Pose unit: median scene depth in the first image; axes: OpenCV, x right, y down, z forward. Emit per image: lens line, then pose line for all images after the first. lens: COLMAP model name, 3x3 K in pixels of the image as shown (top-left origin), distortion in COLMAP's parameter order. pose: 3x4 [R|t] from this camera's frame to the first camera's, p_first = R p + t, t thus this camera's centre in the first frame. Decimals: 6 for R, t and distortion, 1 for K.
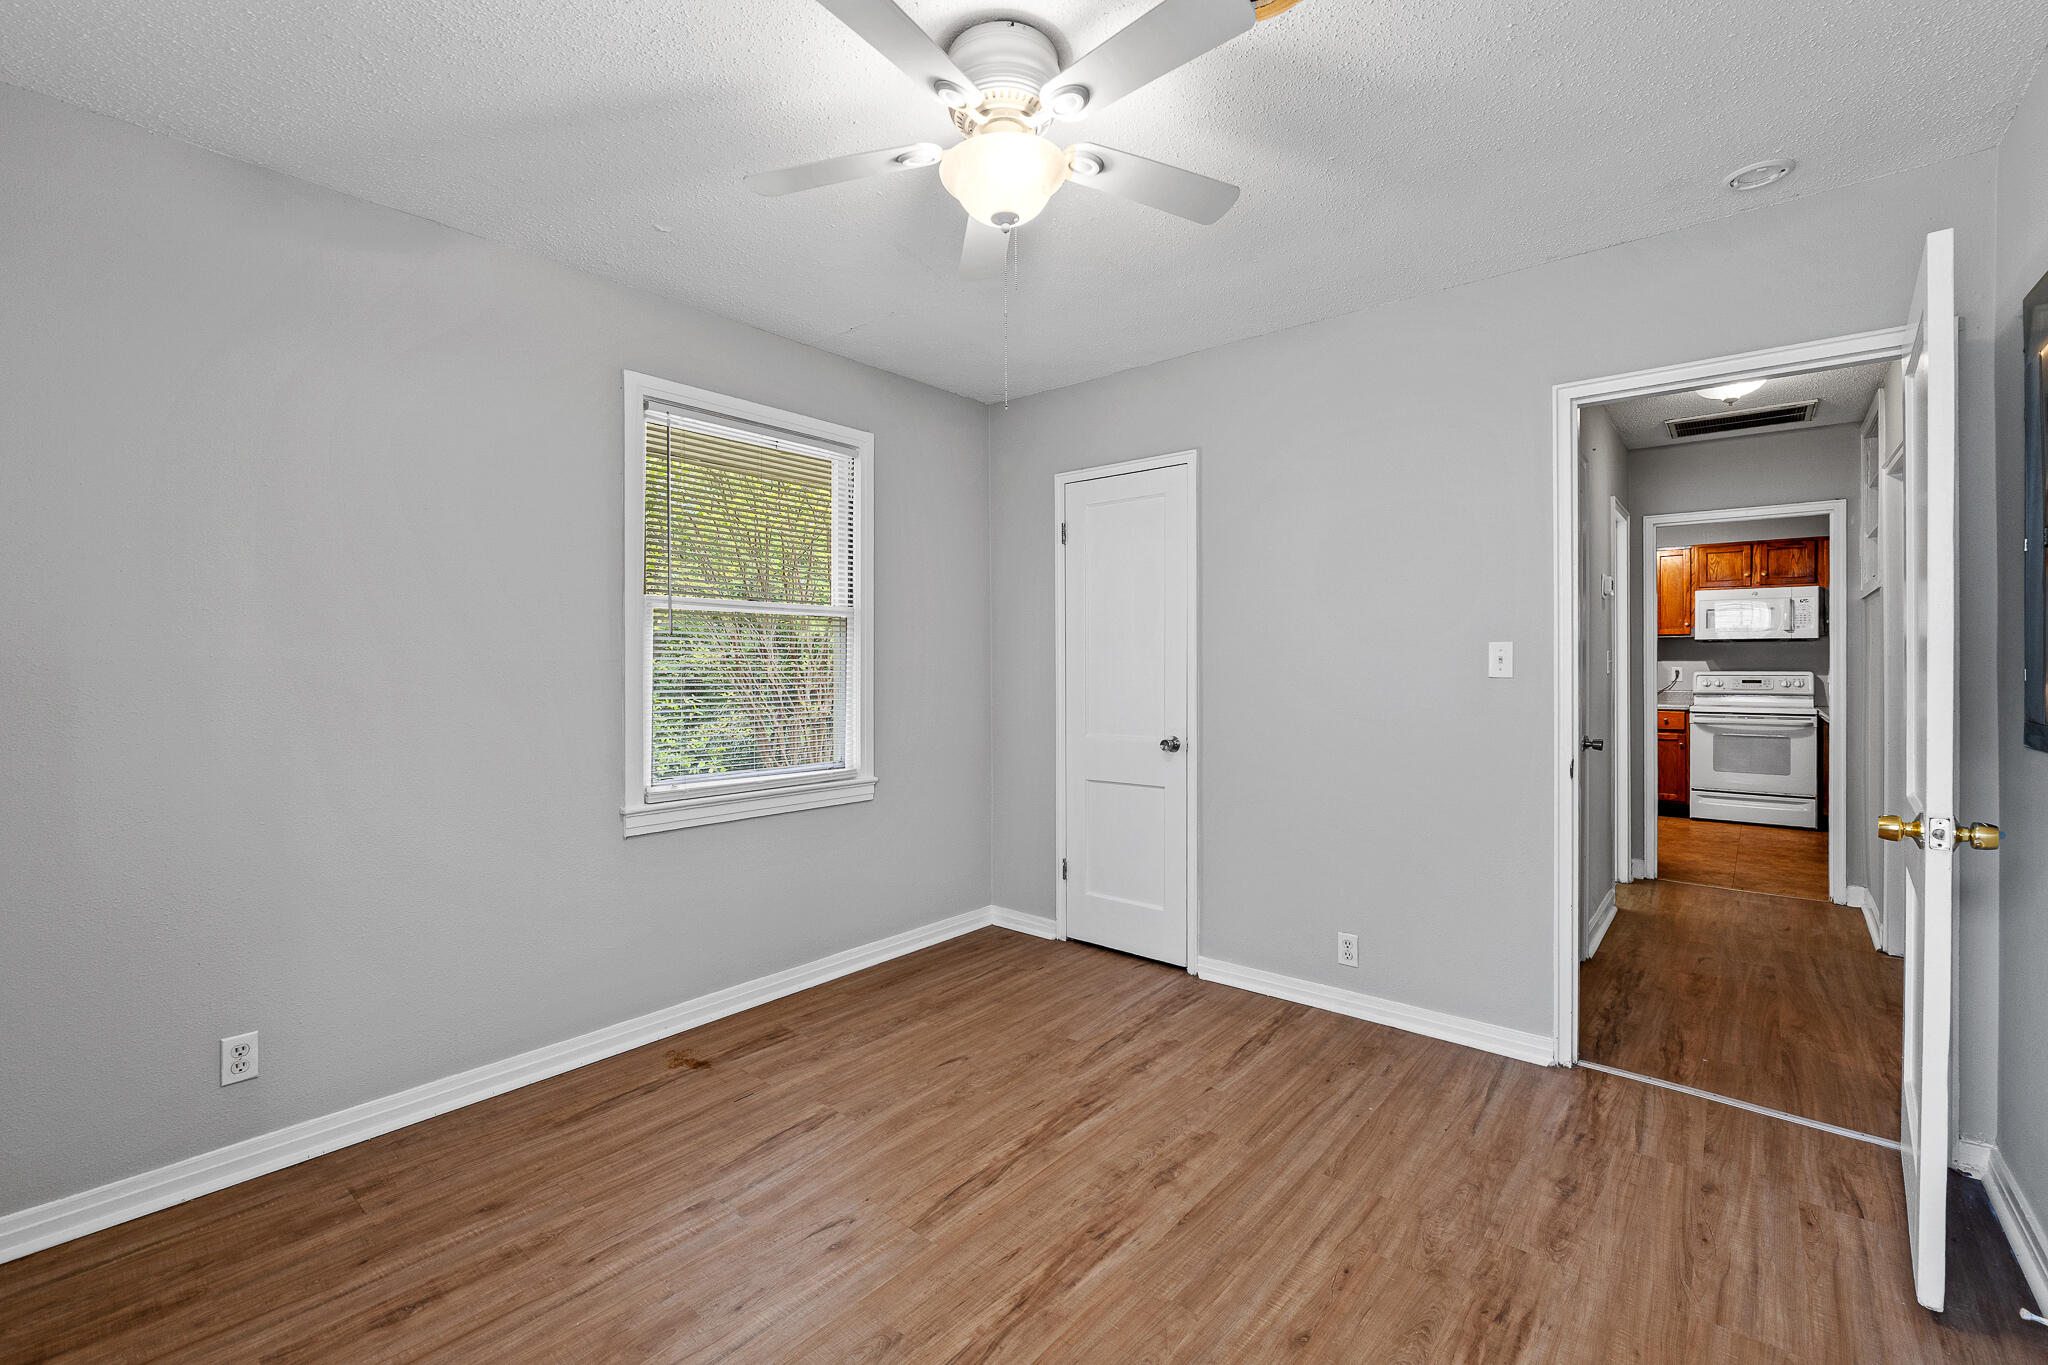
lens RADIAL K [[878.0, 0, 1031.4], [0, 878.0, 671.4], [0, 0, 1]] dist [-0.005973, 0.000021]
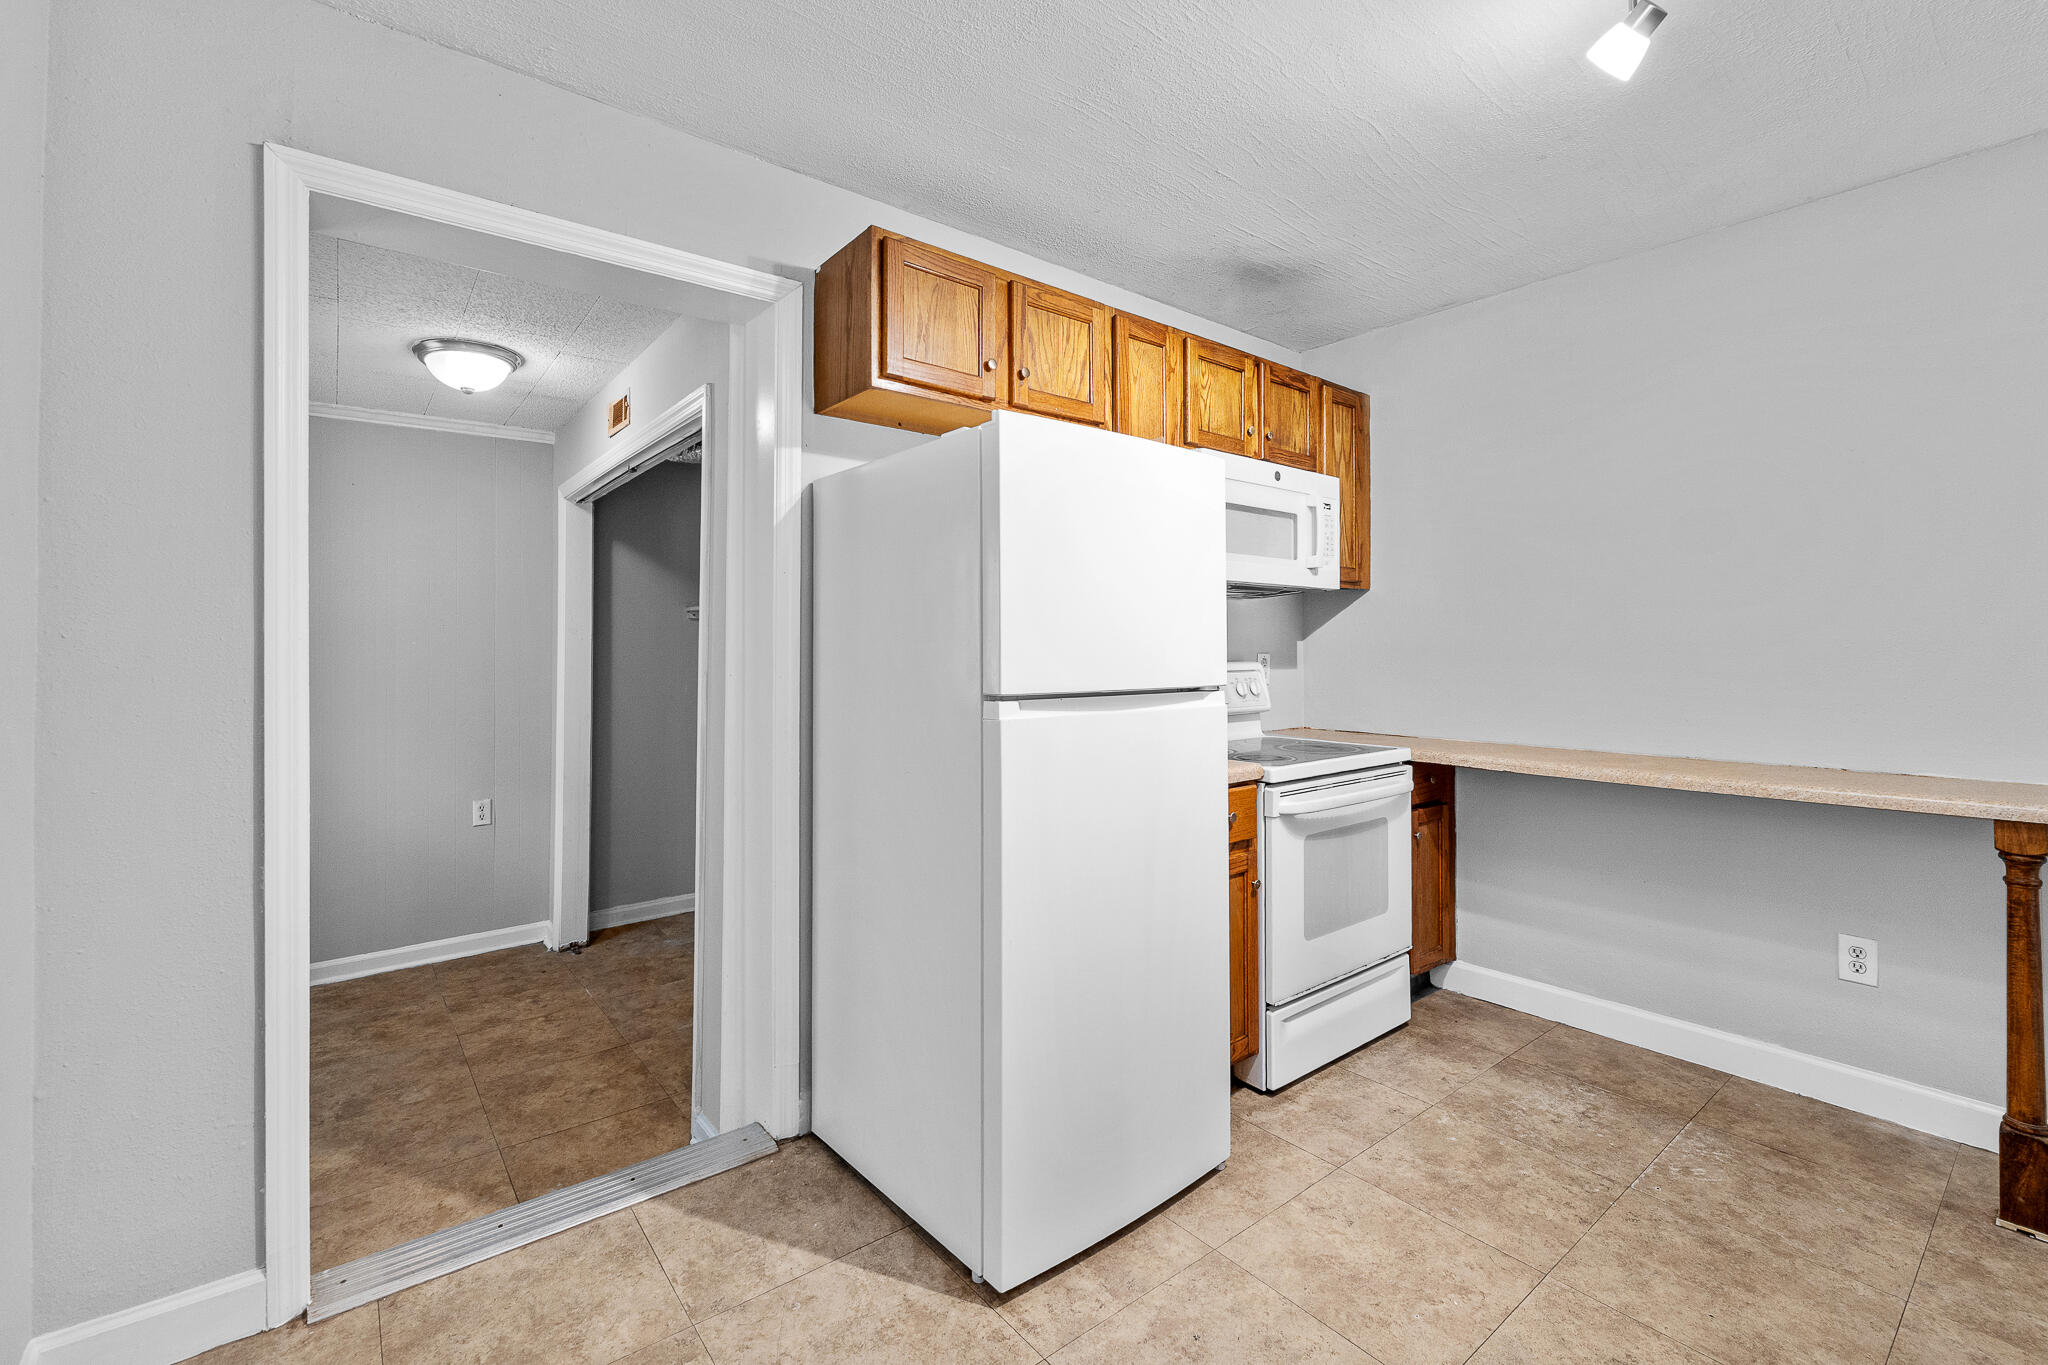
lens RADIAL K [[878.0, 0, 993.3], [0, 878.0, 635.8], [0, 0, 1]] dist [-0.005973, 0.000021]
pose [[0.203904, 0.015735, 0.978864, 0.391762], [0.009769, 0.999788, -0.018107, -0.006885], [-0.978942, 0.013255, 0.203707, 1.034443]]
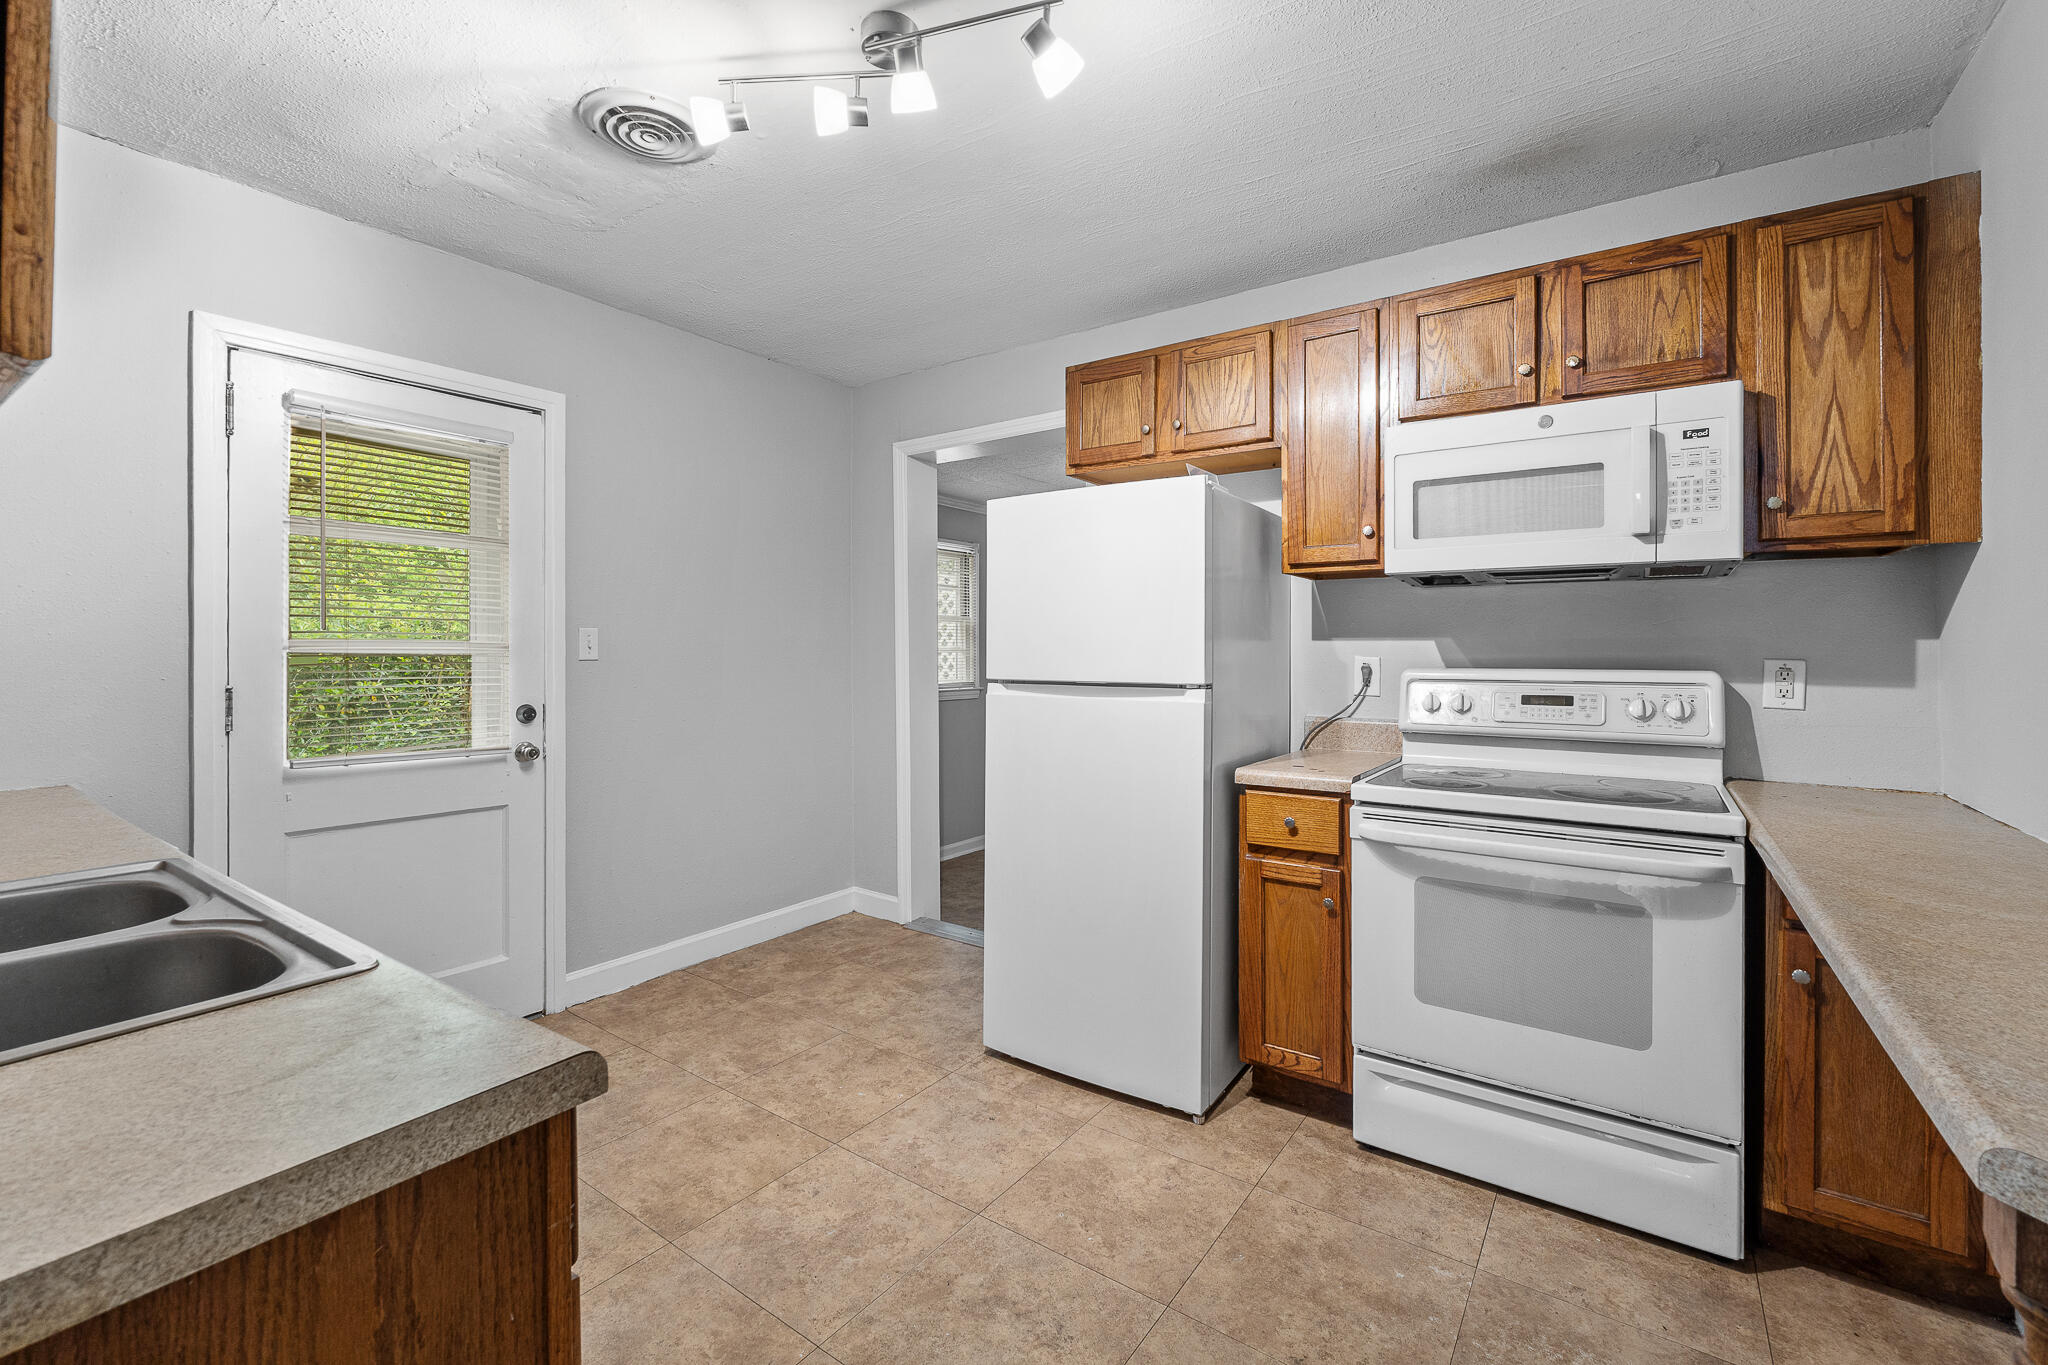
lens RADIAL K [[878.0, 0, 1026.5], [0, 878.0, 645.7], [0, 0, 1]] dist [-0.005973, 0.000021]
pose [[0.996598, 0.002902, 0.082369, 0.611060], [-0.002080, 0.999947, -0.010057, -0.005603], [-0.082394, 0.009852, 0.996551, 0.697488]]
